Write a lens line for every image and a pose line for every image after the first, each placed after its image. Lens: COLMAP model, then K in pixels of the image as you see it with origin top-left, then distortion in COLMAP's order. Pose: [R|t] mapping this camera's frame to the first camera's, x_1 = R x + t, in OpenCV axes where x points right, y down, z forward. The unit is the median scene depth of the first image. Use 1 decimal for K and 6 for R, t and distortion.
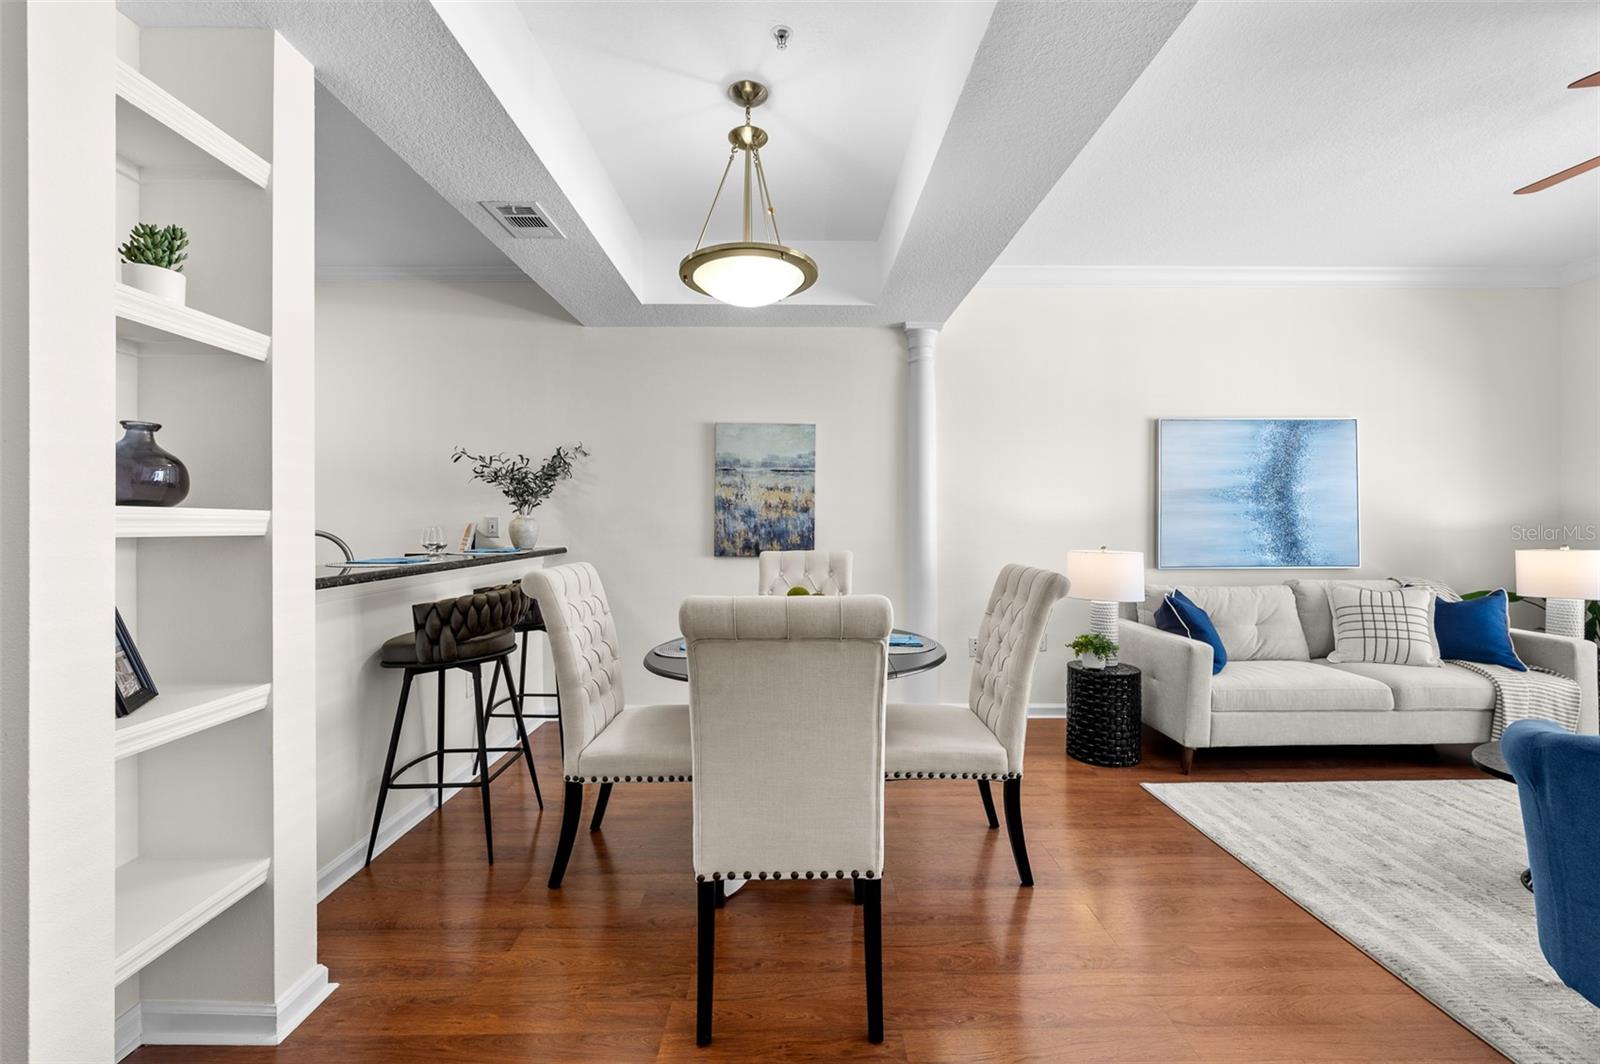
lens RADIAL K [[638.0, 0, 804.8], [0, 638.0, 520.6], [0, 0, 1]] dist [-0.000014, 0.000317]
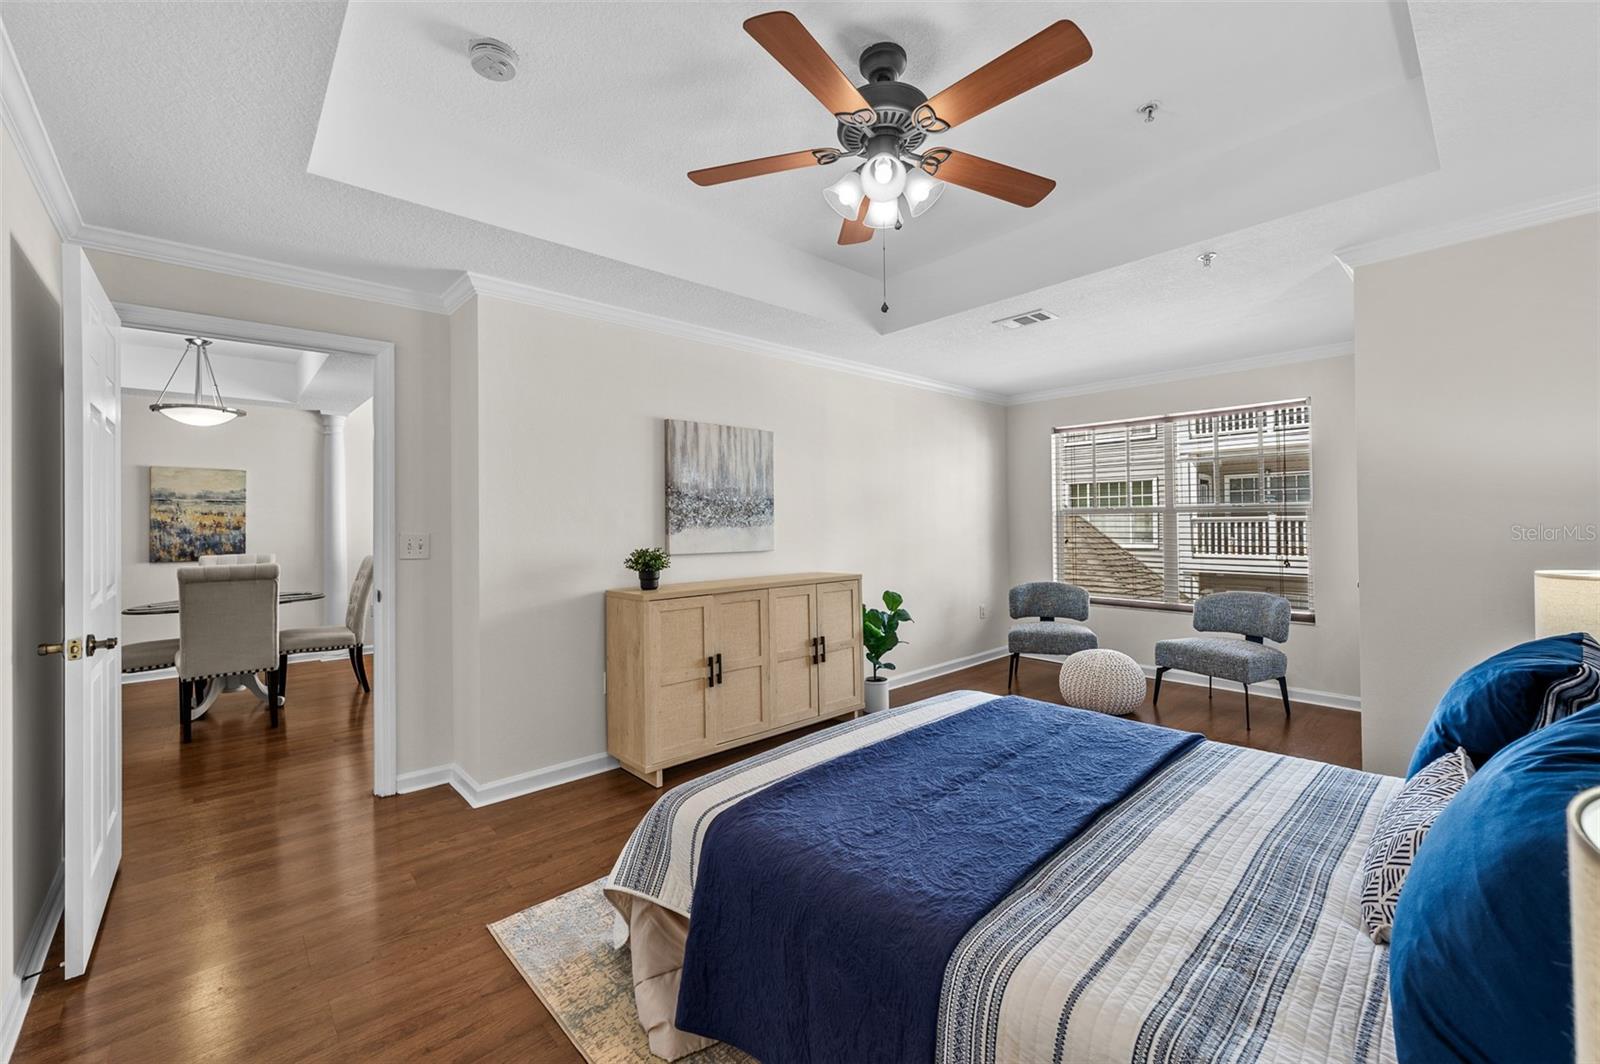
lens RADIAL K [[638.0, 0, 804.8], [0, 638.0, 520.6], [0, 0, 1]] dist [-0.000014, 0.000317]
pose [[0.745432, -0.006026, 0.666555, -0.004817], [0.012503, 0.999910, -0.004943, -0.011163], [-0.666465, 0.012018, 0.745440, -1.053301]]
